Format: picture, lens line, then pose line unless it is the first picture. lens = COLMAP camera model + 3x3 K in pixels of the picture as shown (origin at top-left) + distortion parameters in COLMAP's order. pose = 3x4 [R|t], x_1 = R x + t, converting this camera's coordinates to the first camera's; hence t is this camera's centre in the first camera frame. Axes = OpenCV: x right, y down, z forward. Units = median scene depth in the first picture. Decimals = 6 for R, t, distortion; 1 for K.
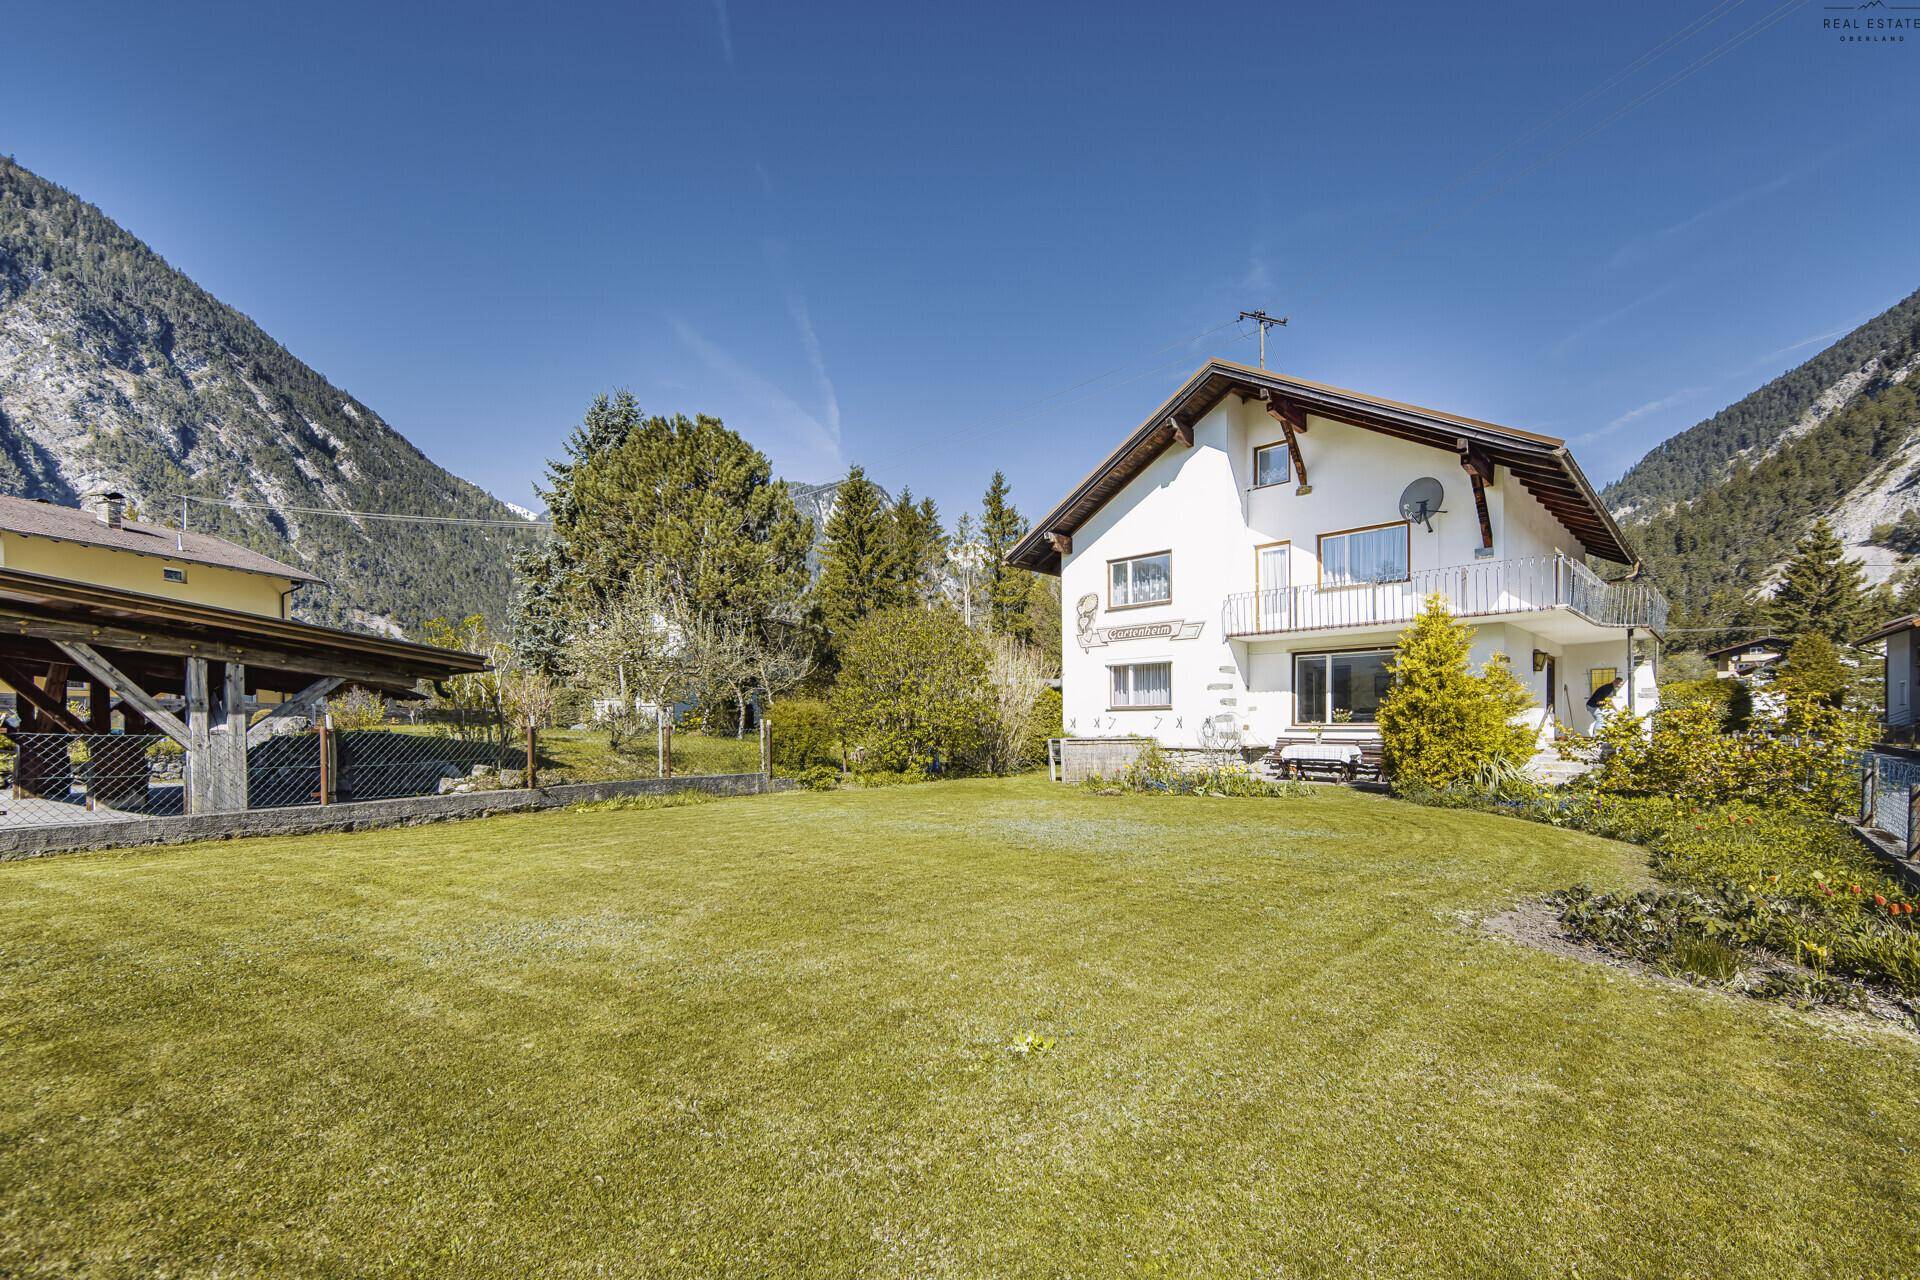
lens RADIAL K [[822.5, 0, 909.9], [0, 822.5, 724.0], [0, 0, 1]] dist [-0.003599, -0.000203]
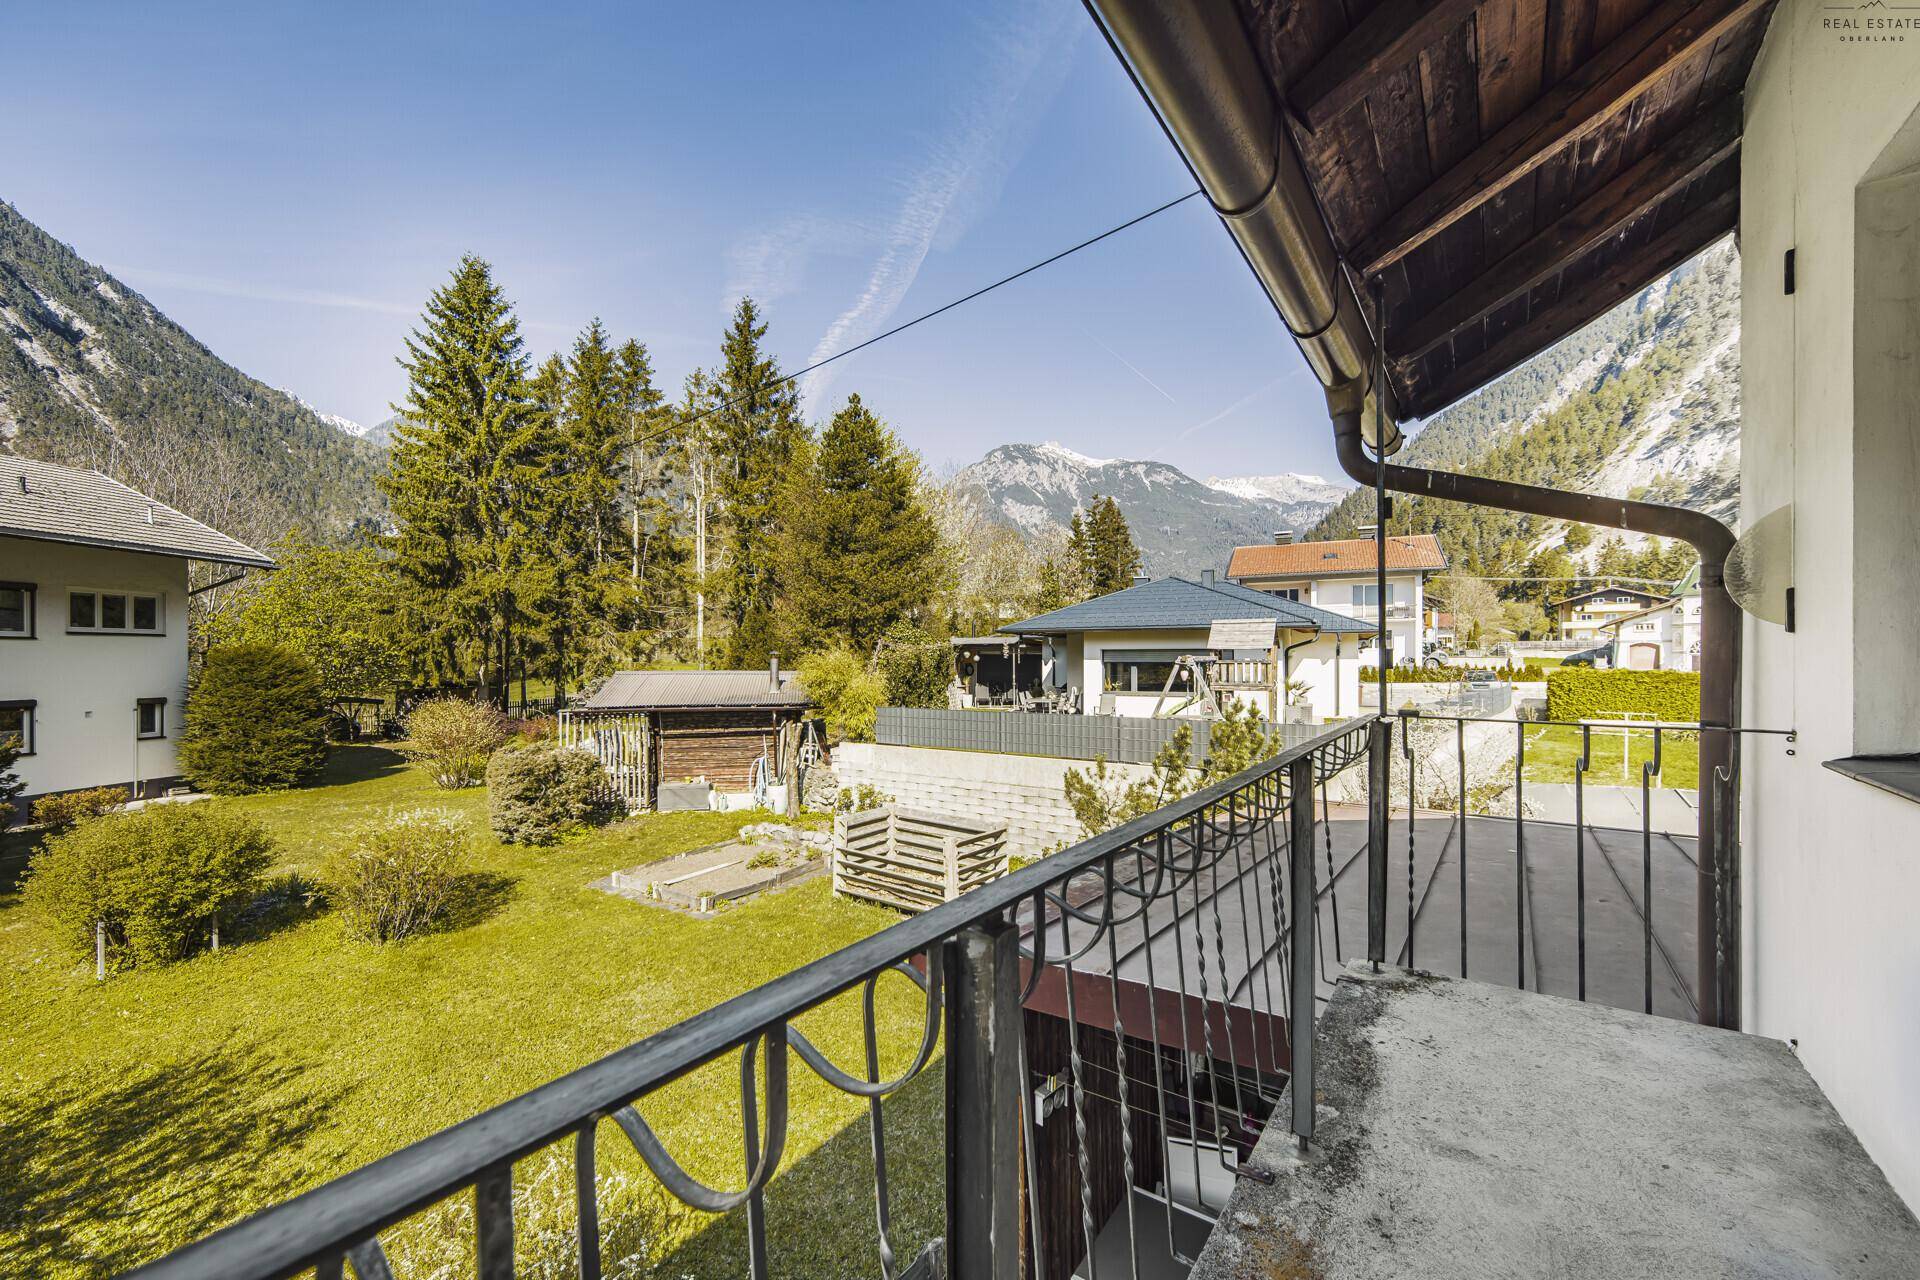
lens RADIAL K [[781.6, 0, 954.9], [0, 781.6, 649.3], [0, 0, 1]] dist [0.017563, -0.000173]
pose [[0.978433, -0.002591, 0.206550, 0.035545], [0.004253, 0.999962, -0.007601, -0.012367], [-0.206523, 0.008316, 0.978406, 0.107109]]
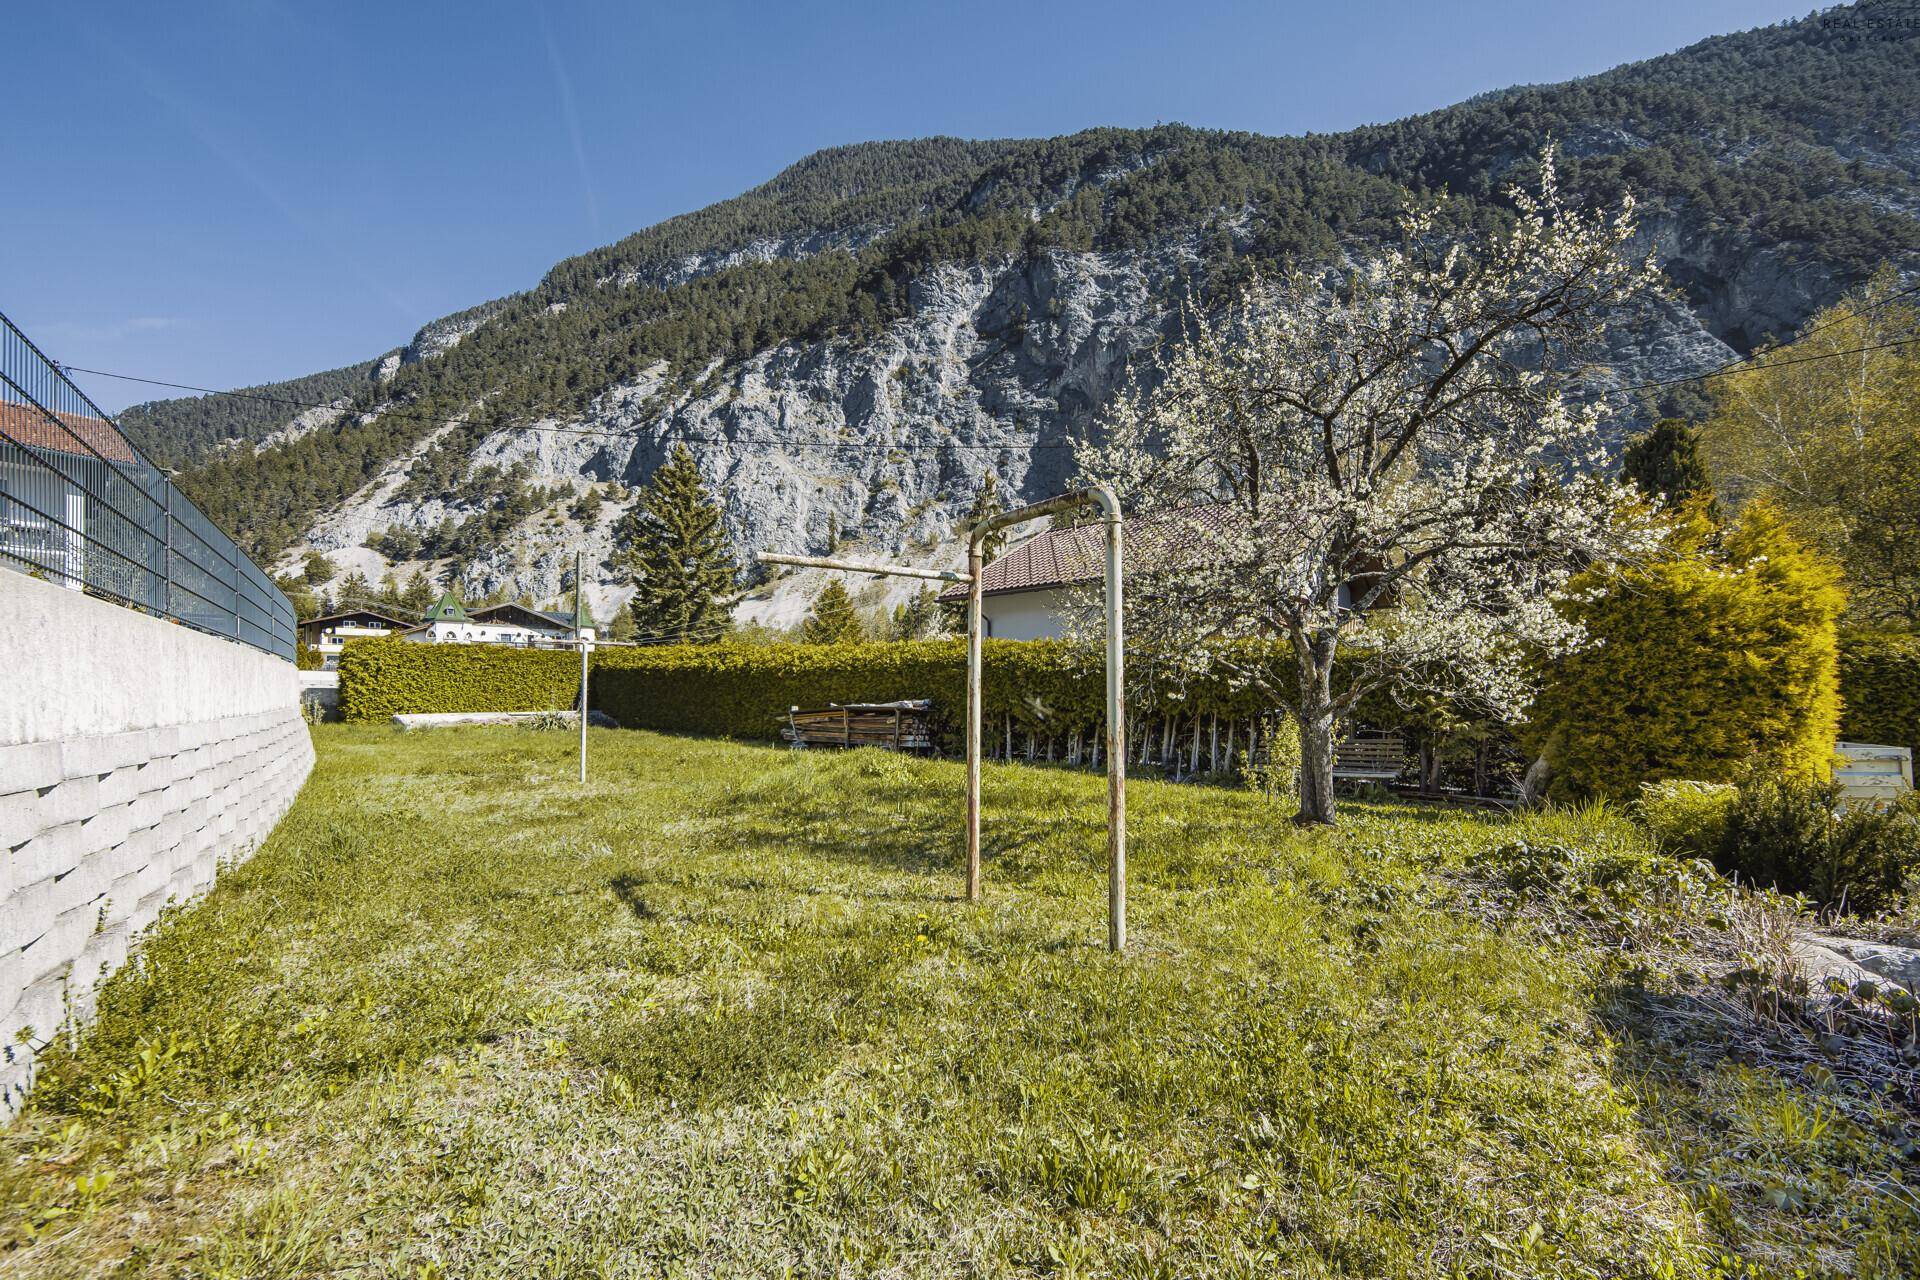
lens RADIAL K [[744.0, 0, 925.0], [0, 744.0, 693.5], [0, 0, 1]] dist [0.016624, 0.000112]
pose [[0.010000, 0.004404, 0.999940, 0.088812], [0.001114, 0.999990, -0.004415, -0.002529], [-0.999949, 0.001158, 0.009995, 0.160671]]
